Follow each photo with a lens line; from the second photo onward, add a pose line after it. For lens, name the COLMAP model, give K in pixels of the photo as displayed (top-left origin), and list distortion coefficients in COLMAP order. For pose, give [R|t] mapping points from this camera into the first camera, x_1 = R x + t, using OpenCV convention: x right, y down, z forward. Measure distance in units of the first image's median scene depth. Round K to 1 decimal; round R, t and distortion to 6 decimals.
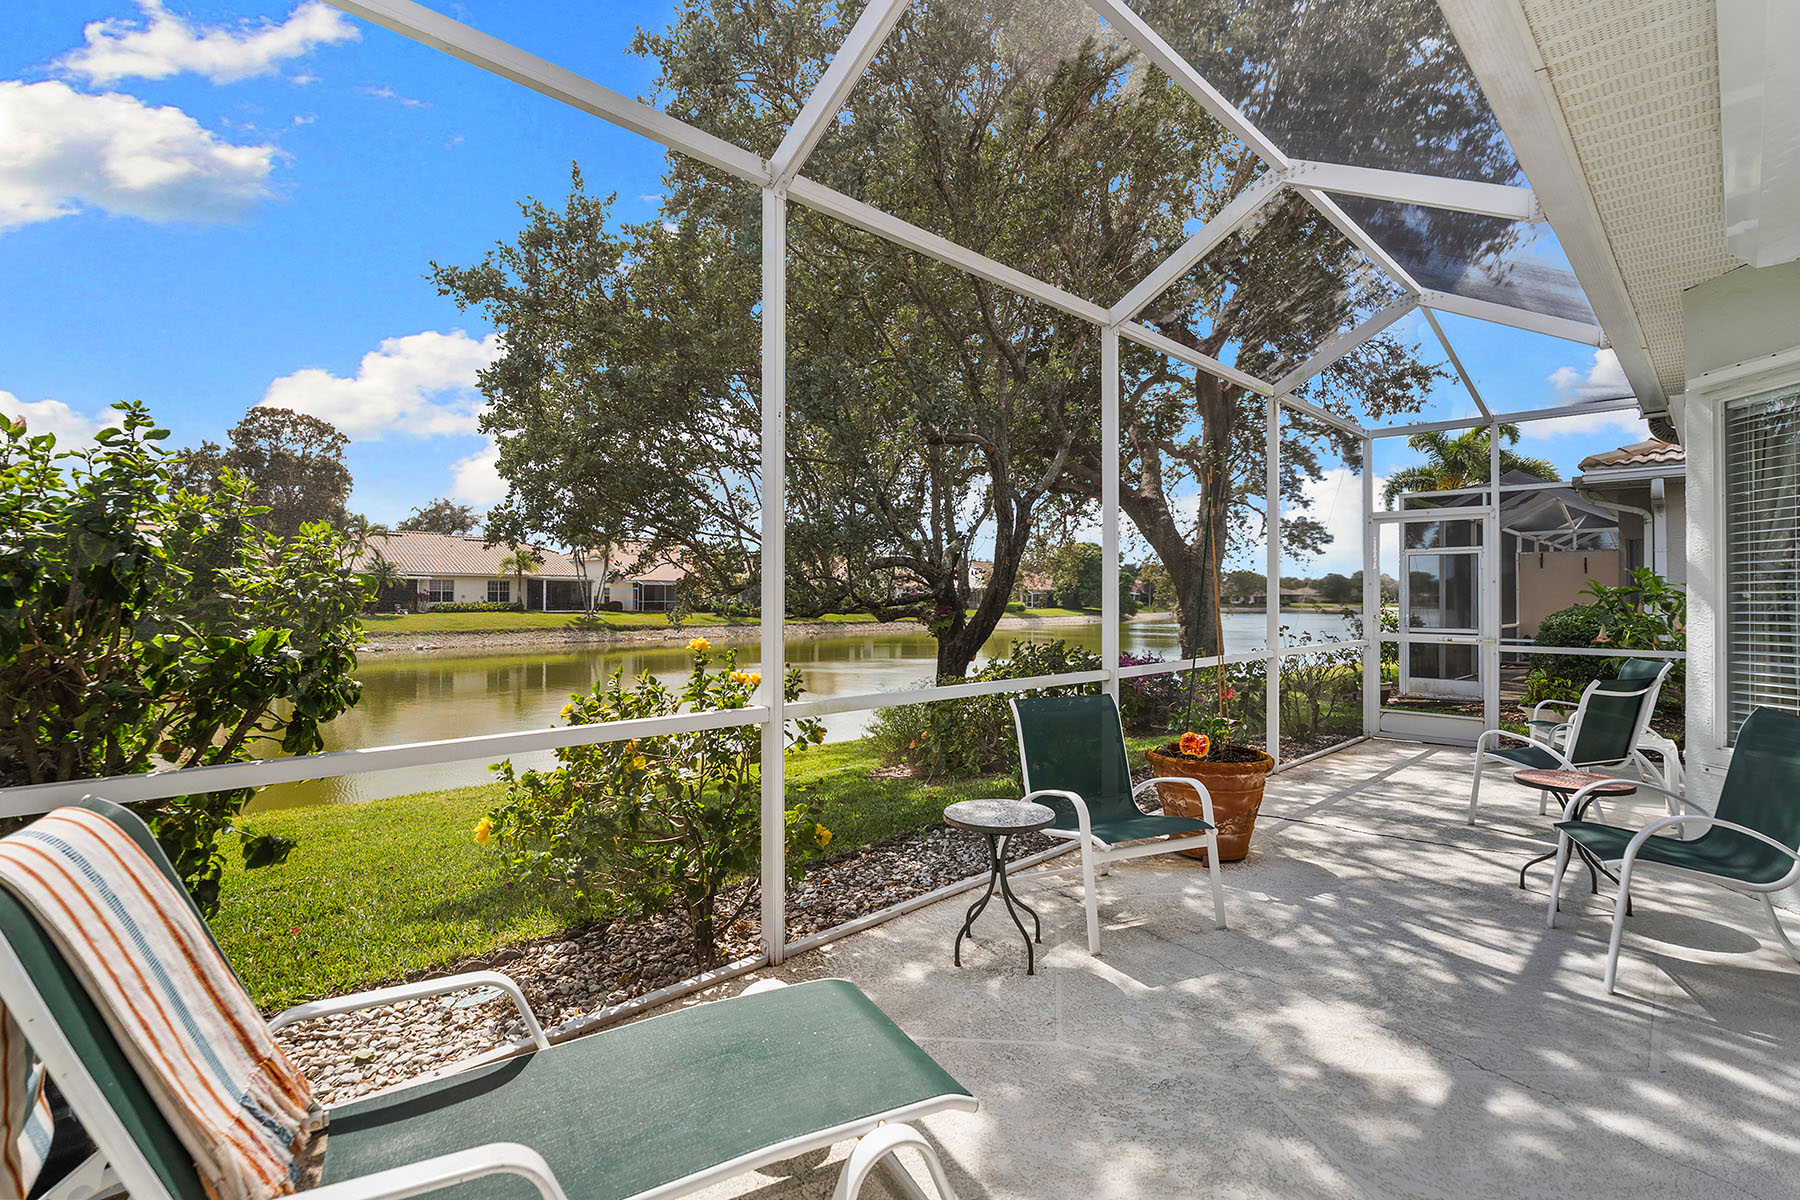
lens RADIAL K [[832.4, 0, 899.1], [0, 832.4, 604.2], [0, 0, 1]] dist [0.000182, 0.000007]
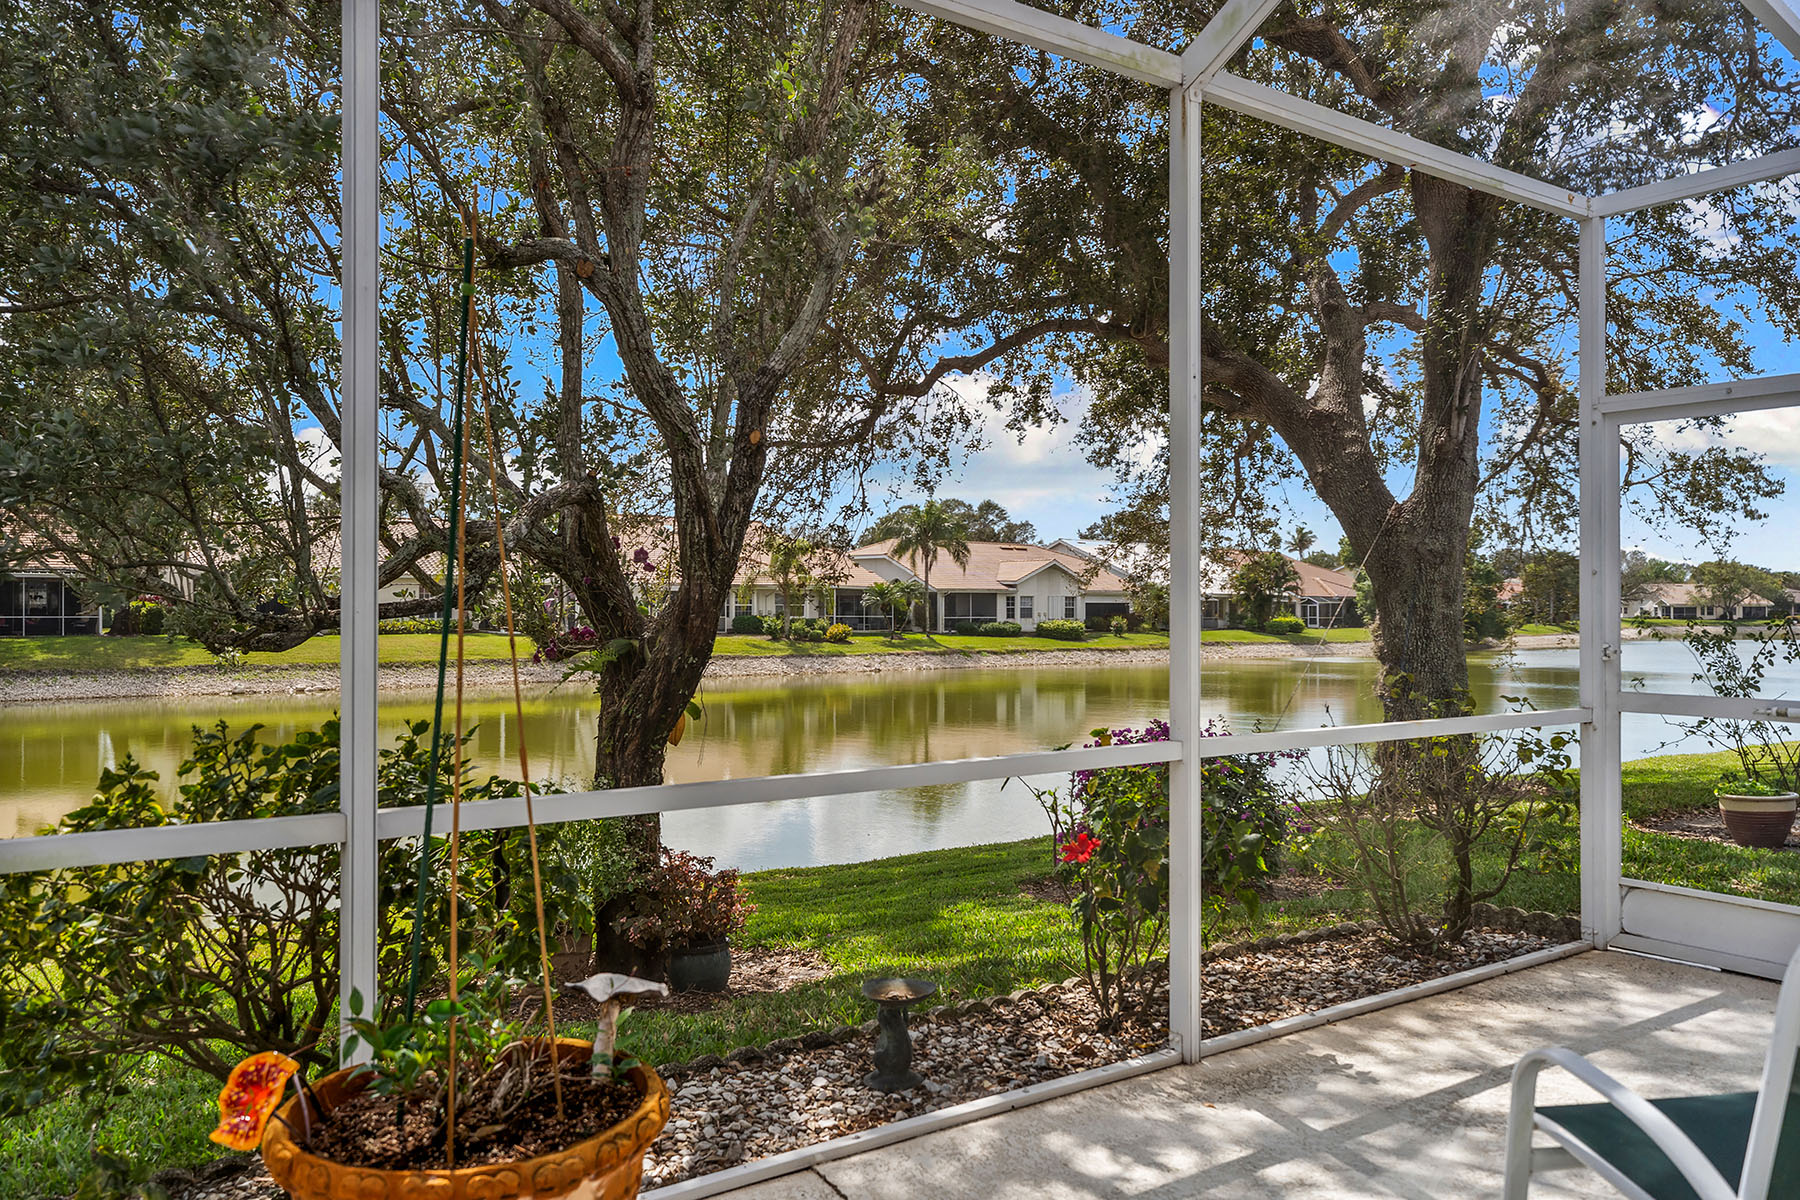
lens RADIAL K [[1219.9, 0, 902.6], [0, 1219.9, 596.9], [0, 0, 1]] dist [-0.005353, -0.001324]
pose [[0.969071, -0.008424, -0.246638, 0.186809], [0.003528, 0.999788, -0.020283, -0.000723], [0.246757, 0.018785, 0.968895, 0.161375]]
